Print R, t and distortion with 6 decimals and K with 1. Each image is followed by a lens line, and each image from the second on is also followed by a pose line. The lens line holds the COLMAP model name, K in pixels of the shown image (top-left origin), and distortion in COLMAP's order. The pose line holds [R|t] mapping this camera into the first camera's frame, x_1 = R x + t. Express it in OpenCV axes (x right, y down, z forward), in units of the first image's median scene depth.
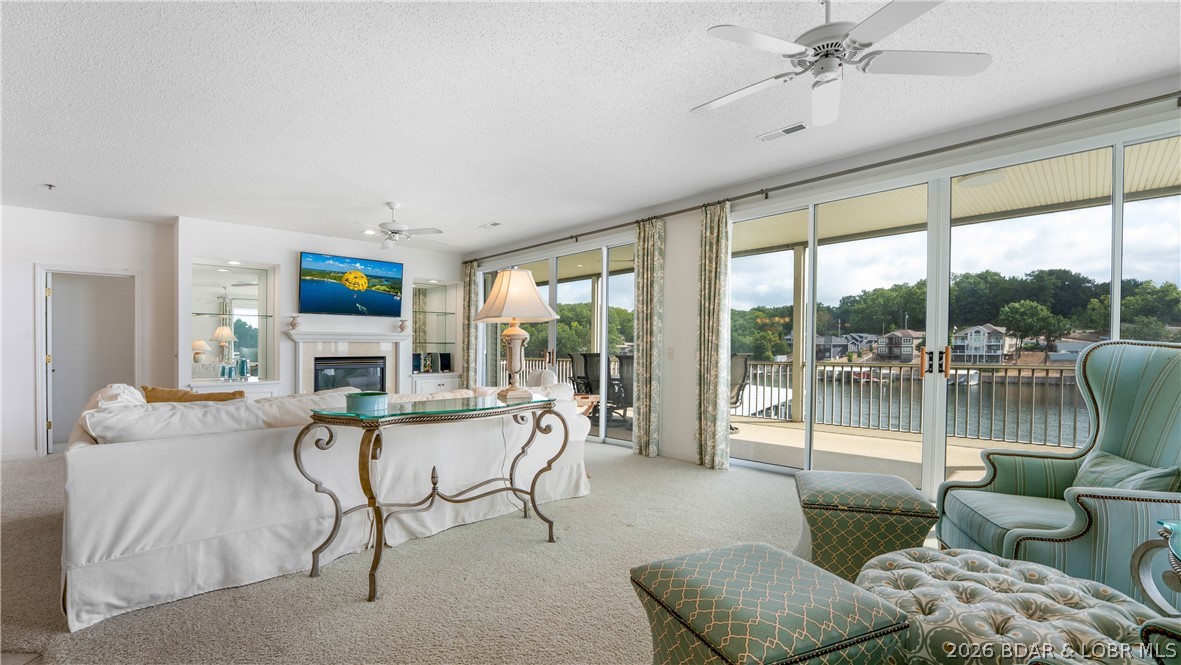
lens RADIAL K [[497.7, 0, 573.1], [0, 497.7, 336.7], [0, 0, 1]] dist [-0.018382, 0.000623]
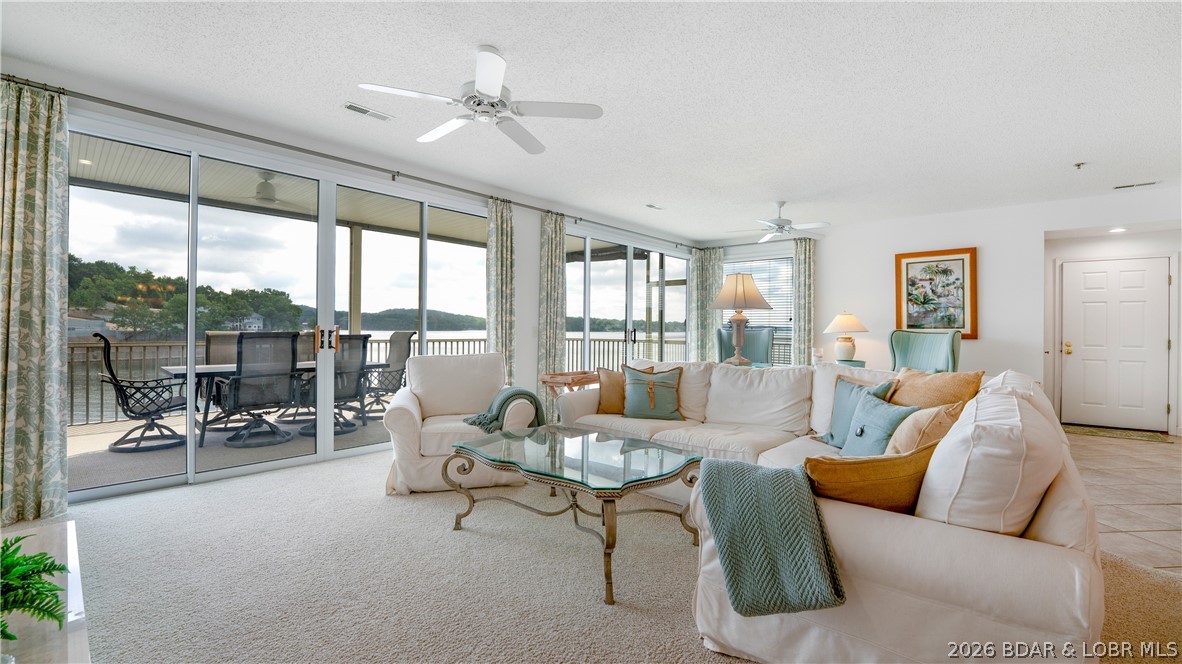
lens RADIAL K [[498.2, 0, 580.6], [0, 498.2, 323.8], [0, 0, 1]] dist [-0.018382, 0.000623]
pose [[-0.057036, 0.015676, 0.998249, -0.683135], [-0.035335, 0.999219, -0.017710, 0.021821], [-0.997747, -0.036283, -0.056438, 0.704254]]
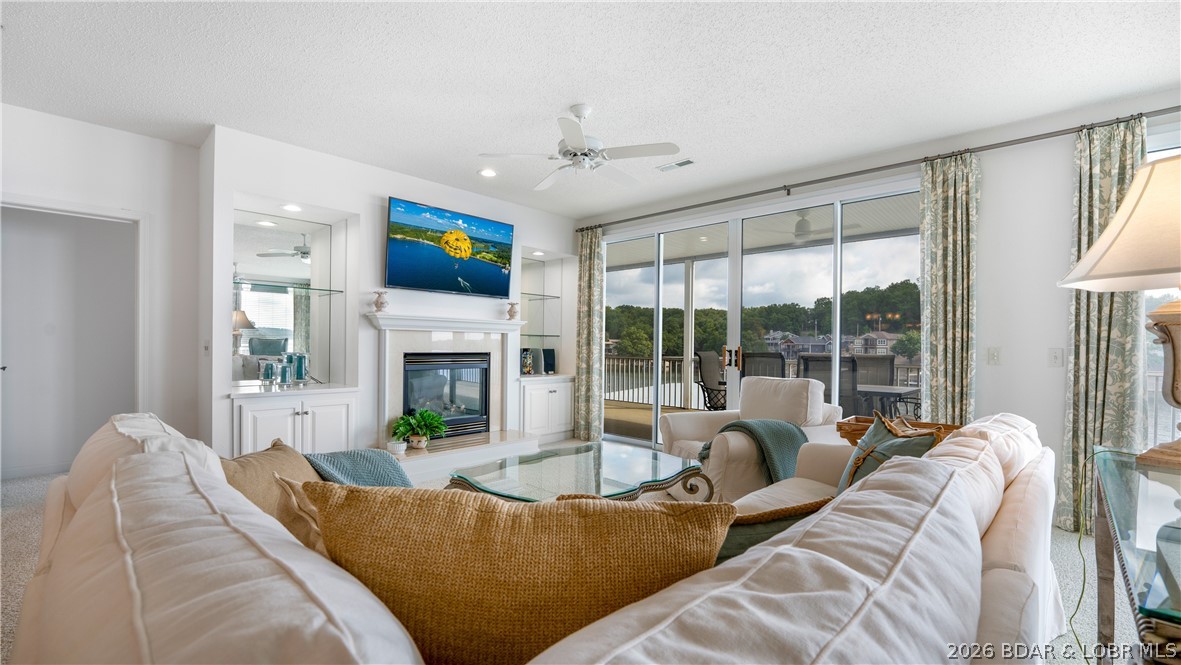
lens RADIAL K [[497.7, 0, 582.4], [0, 497.7, 329.0], [0, 0, 1]] dist [-0.018382, 0.000623]
pose [[0.998897, 0.018547, 0.043146, -0.289613], [-0.018306, 0.999815, -0.005956, 0.007976], [-0.043248, 0.005160, 0.999051, 0.288057]]
